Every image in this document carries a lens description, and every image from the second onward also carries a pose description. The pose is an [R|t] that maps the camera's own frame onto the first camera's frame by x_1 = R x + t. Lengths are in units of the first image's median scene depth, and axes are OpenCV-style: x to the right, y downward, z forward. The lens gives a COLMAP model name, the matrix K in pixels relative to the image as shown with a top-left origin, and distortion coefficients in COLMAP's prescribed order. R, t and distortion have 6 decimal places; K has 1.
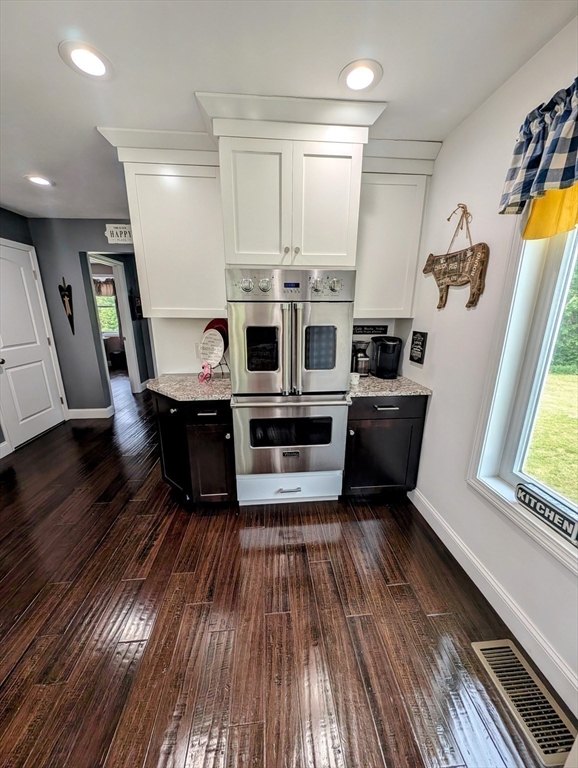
lens RADIAL K [[273.5, 0, 287.8], [0, 273.5, 380.0], [0, 0, 1]] dist [0.001320, -0.001145]
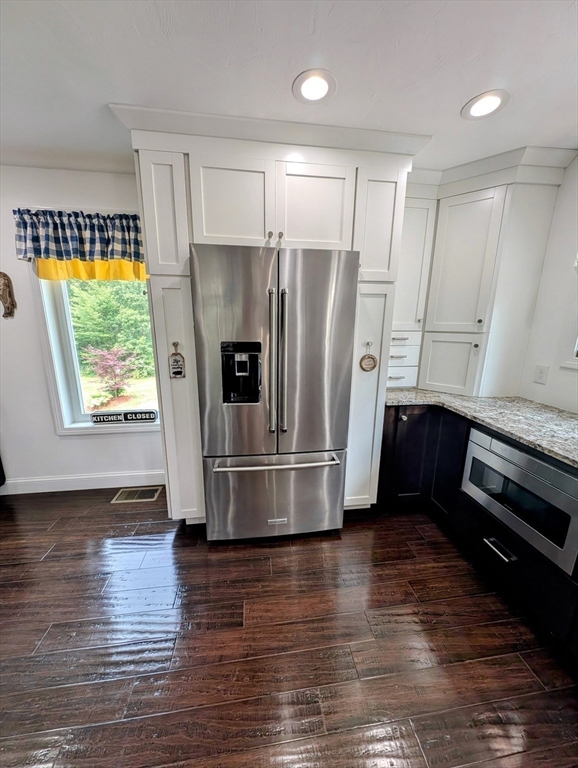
lens RADIAL K [[272.3, 0, 287.4], [0, 272.3, 379.5], [0, 0, 1]] dist [0.005960, -0.003713]
pose [[-0.052152, -0.213814, 0.975481, -0.743278], [0.242240, 0.944929, 0.220068, 0.061304], [-0.968814, 0.247777, 0.002514, -0.256950]]
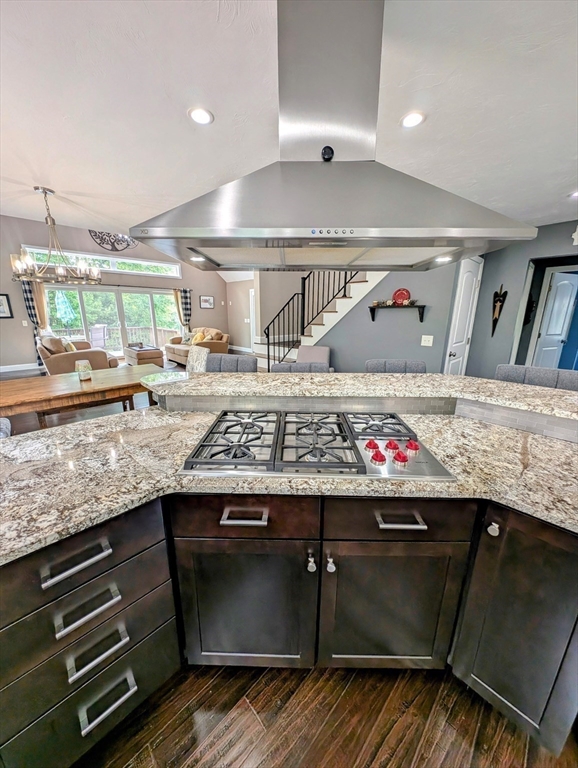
lens RADIAL K [[273.5, 0, 287.8], [0, 273.5, 380.0], [0, 0, 1]] dist [0.001320, -0.001145]
pose [[0.634681, 0.190668, -0.748883, -0.977442], [-0.200382, 0.976543, 0.078806, 0.166546], [0.746342, 0.100046, 0.658000, -0.642039]]
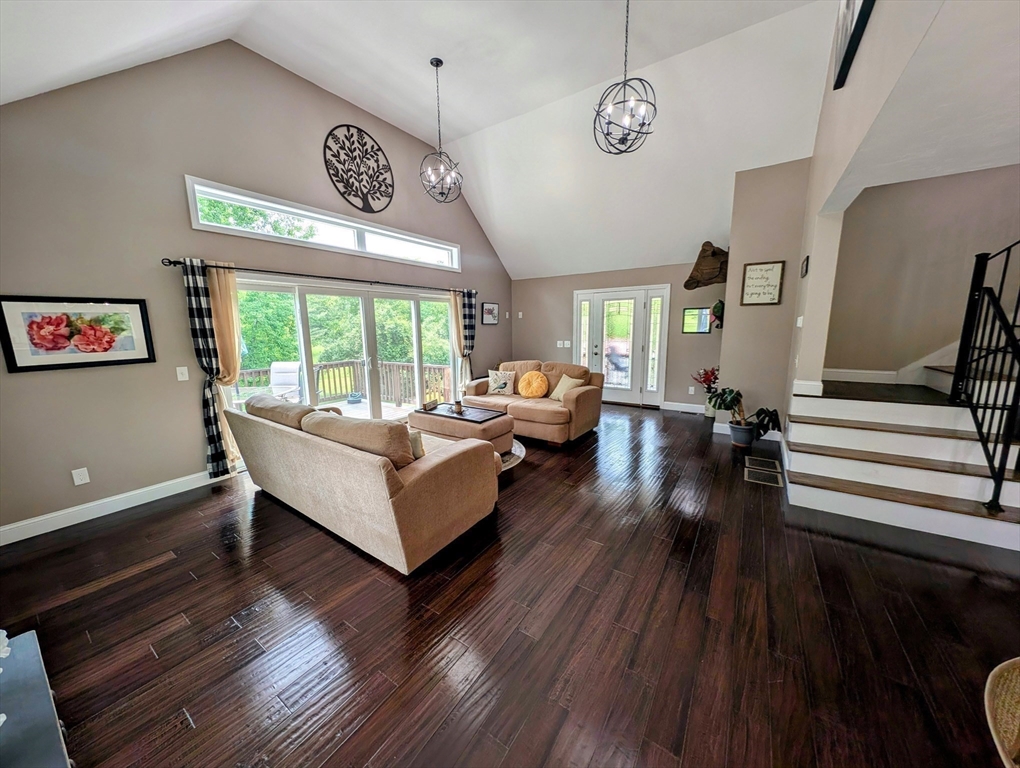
lens RADIAL K [[361.7, 0, 504.1], [0, 361.7, 384.8], [0, 0, 1]] dist [0.005960, -0.003713]
pose [[0.778296, 0.090259, -0.621377, -3.962725], [-0.143150, 0.989059, -0.035632, 0.324920], [0.611362, 0.116682, 0.782701, -1.468575]]
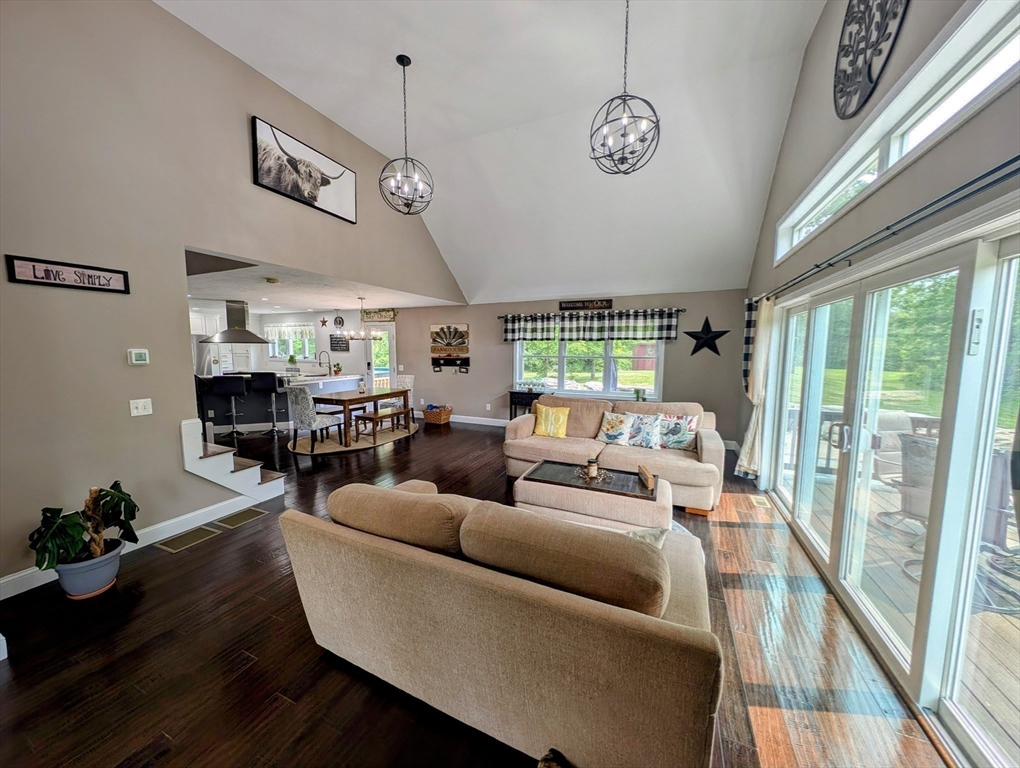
lens RADIAL K [[368.9, 0, 504.1], [0, 368.9, 384.3], [0, 0, 1]] dist [-0.007690, 0.002241]
pose [[-0.877299, -0.053263, 0.476980, -6.371203], [0.120252, 0.937729, 0.325890, -0.691919], [-0.464636, 0.343260, -0.816263, 2.126966]]
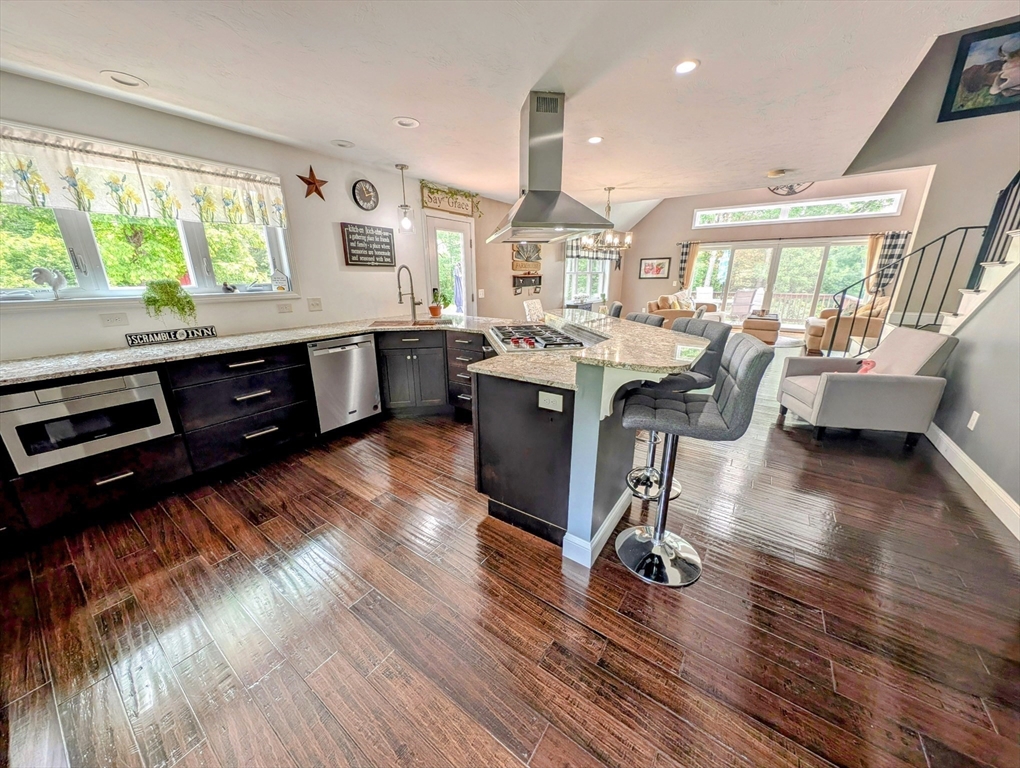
lens RADIAL K [[363.3, 0, 503.8], [0, 363.3, 385.1], [0, 0, 1]] dist [0.001320, -0.001145]
pose [[-0.641416, 0.225539, -0.733293, -0.029825], [-0.188282, 0.880304, 0.435447, -0.159723], [0.743731, 0.417368, -0.522176, 0.788536]]
